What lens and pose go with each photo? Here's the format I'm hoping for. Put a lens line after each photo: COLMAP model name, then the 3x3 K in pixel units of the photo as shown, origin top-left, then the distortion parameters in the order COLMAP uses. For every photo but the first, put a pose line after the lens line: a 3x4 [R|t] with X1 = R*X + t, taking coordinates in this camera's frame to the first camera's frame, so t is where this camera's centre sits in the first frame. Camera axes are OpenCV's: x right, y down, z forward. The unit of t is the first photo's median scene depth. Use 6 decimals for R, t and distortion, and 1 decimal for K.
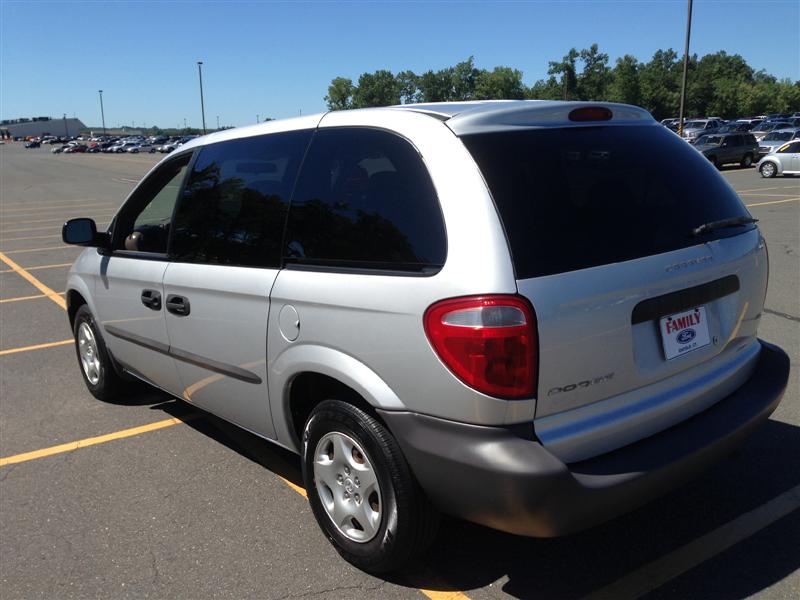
lens RADIAL K [[718.2, 0, 400.0], [0, 718.2, 300.0], [0, 0, 1]] dist [0.136823, -0.215023]
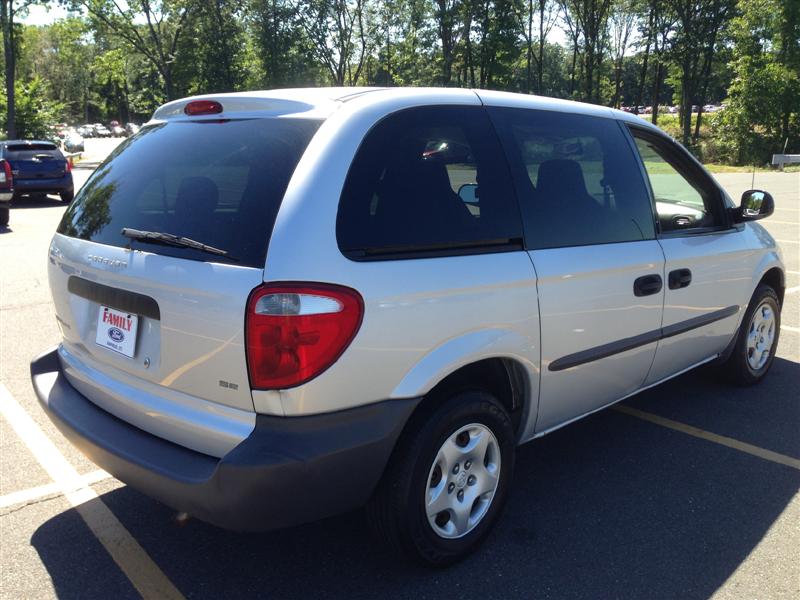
lens RADIAL K [[718.2, 0, 400.0], [0, 718.2, 300.0], [0, 0, 1]] dist [0.136823, -0.215023]
pose [[0.064588, 0.243098, -0.967849, 1.379358], [-0.184092, 0.956131, 0.227869, -0.297345], [0.980785, 0.163456, 0.106507, 1.270576]]
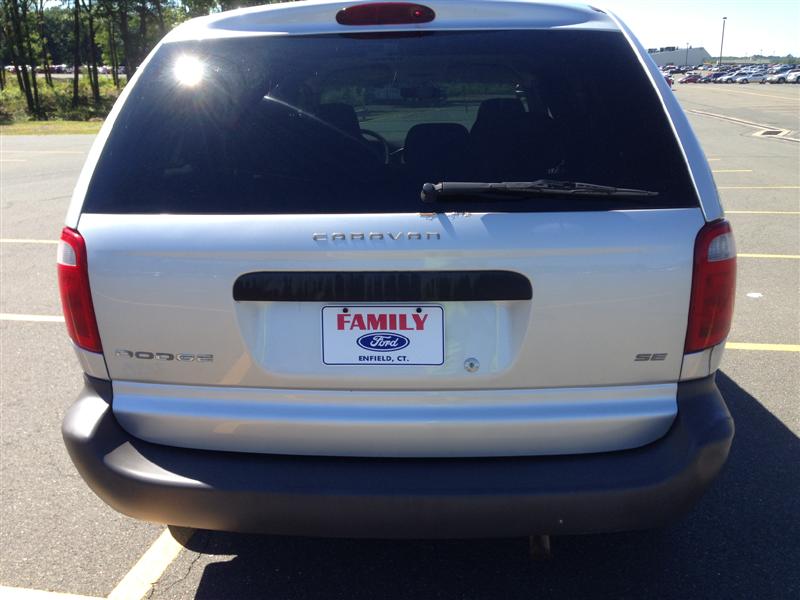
lens RADIAL K [[718.2, 0, 400.0], [0, 718.2, 300.0], [0, 0, 1]] dist [0.136823, -0.215023]
pose [[0.718741, 0.211543, -0.662315, 0.852202], [-0.151692, 0.977353, 0.147550, -0.093549], [0.678528, -0.005582, 0.734553, 0.507530]]
